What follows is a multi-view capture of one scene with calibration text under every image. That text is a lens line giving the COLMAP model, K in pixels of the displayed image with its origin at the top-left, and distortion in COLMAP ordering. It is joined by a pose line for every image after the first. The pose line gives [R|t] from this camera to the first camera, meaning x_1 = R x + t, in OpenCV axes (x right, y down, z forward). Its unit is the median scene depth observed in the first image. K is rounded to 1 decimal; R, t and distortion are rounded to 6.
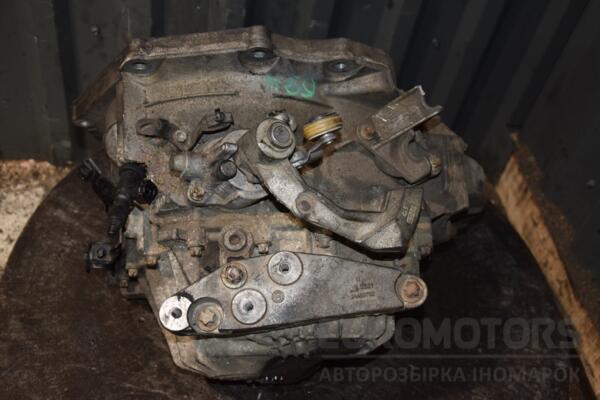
lens RADIAL K [[874.0, 0, 300.0], [0, 874.0, 200.0], [0, 0, 1]] dist [0.041489, 0.598404]
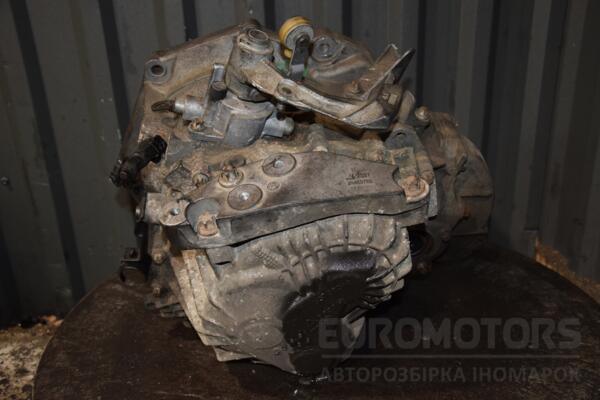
lens RADIAL K [[677.2, 0, 300.8], [0, 677.2, 210.3], [0, 0, 1]] dist [0.018052, 0.018705]
pose [[0.981608, -0.160015, -0.104116, 0.075945], [0.086228, 0.858206, -0.506012, 0.487971], [0.170323, 0.487727, 0.856220, 0.323721]]
